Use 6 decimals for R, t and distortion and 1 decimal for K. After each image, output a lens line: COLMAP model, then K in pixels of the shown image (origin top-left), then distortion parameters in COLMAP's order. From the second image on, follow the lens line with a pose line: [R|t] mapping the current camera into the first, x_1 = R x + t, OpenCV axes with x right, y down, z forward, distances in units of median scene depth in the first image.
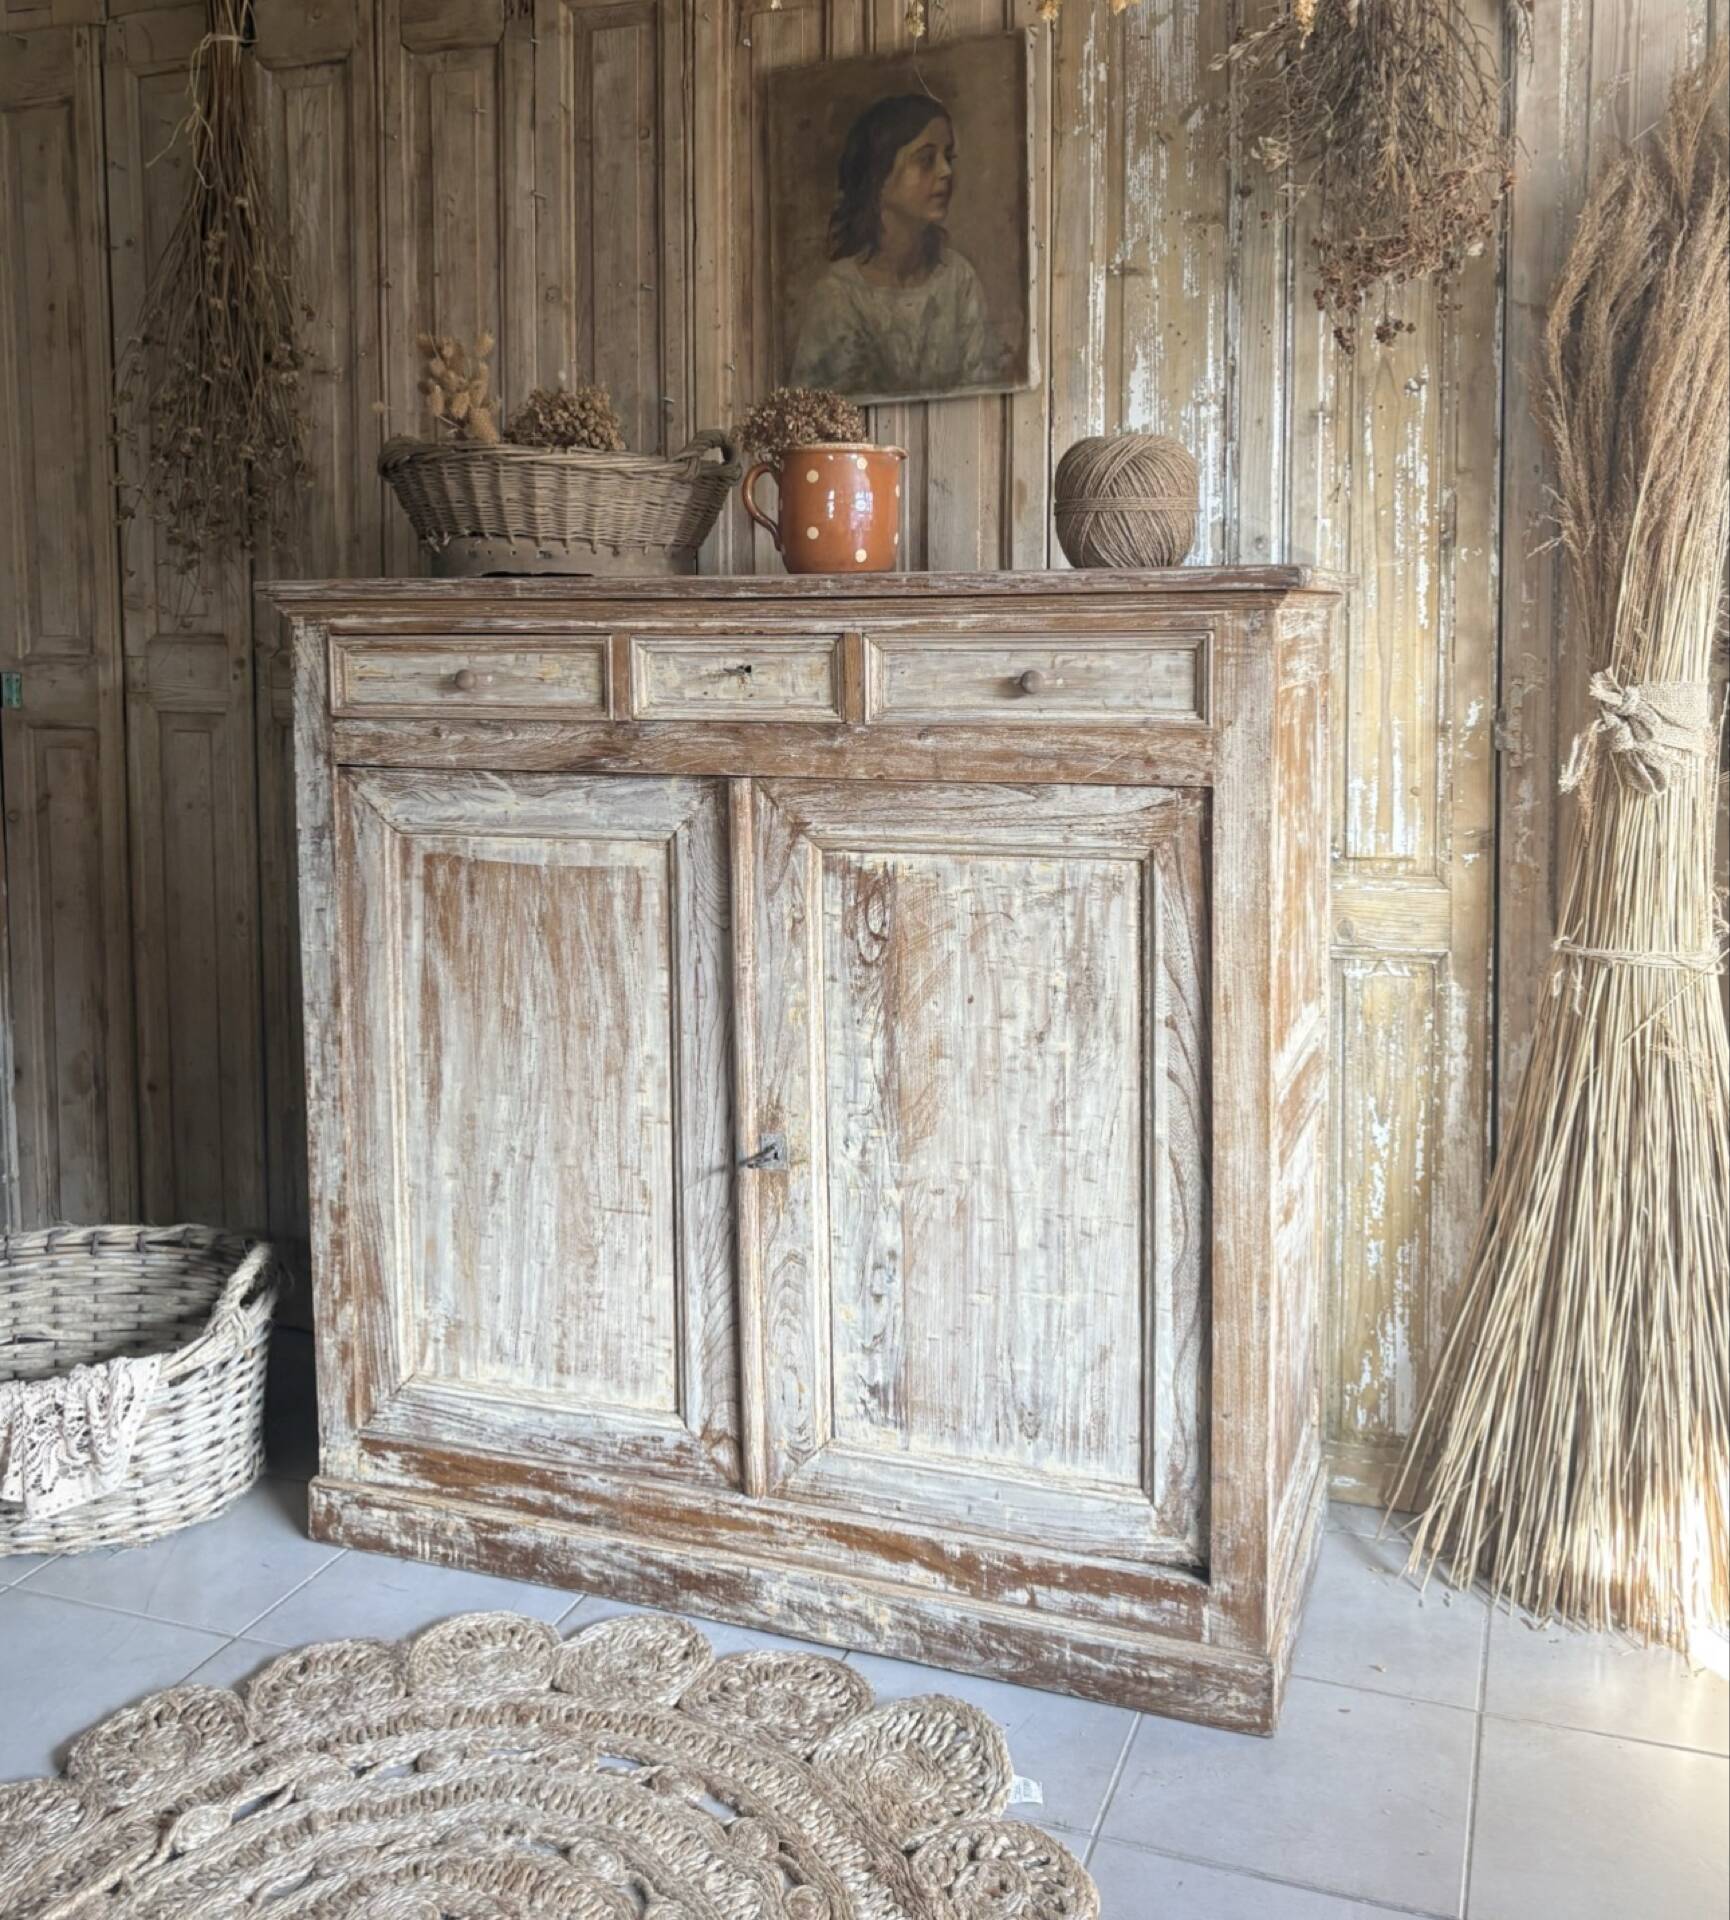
lens RADIAL K [[1787.2, 0, 879.8], [0, 1787.2, 780.8], [0, 0, 1]] dist [0.117079, -0.255071]
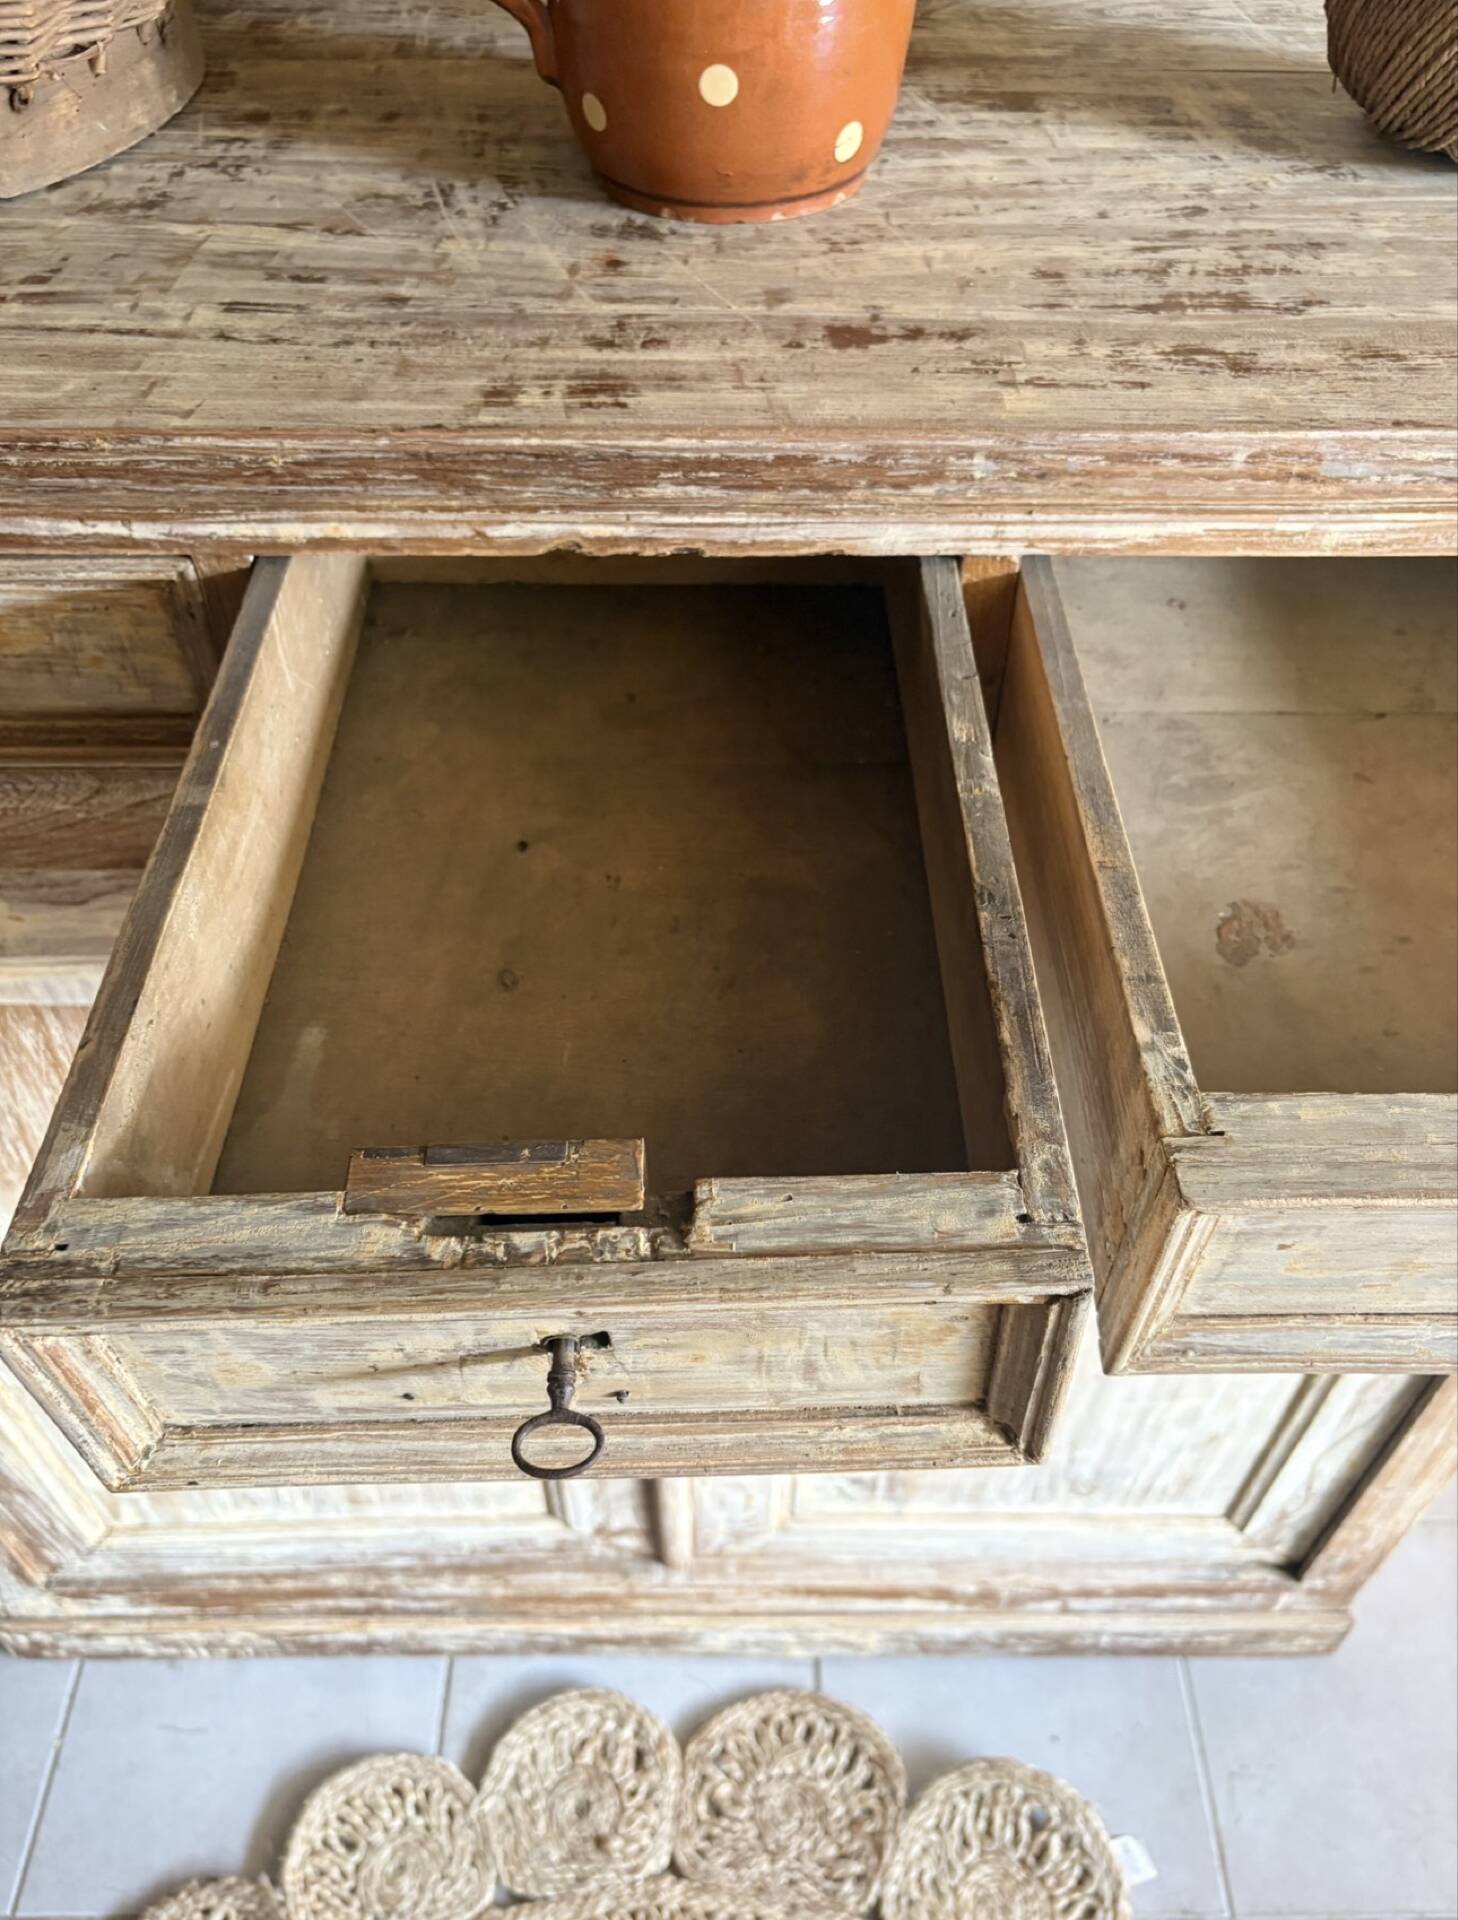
lens RADIAL K [[1512.5, 0, 729.0], [0, 1512.5, 960.0], [0, 0, 1]] dist [0.010629, 0.003174]
pose [[0.936834, -0.249196, 0.245446, -0.136408], [0.022423, 0.743071, 0.668837, -0.197009], [-0.349055, -0.621085, 0.701722, 0.691785]]
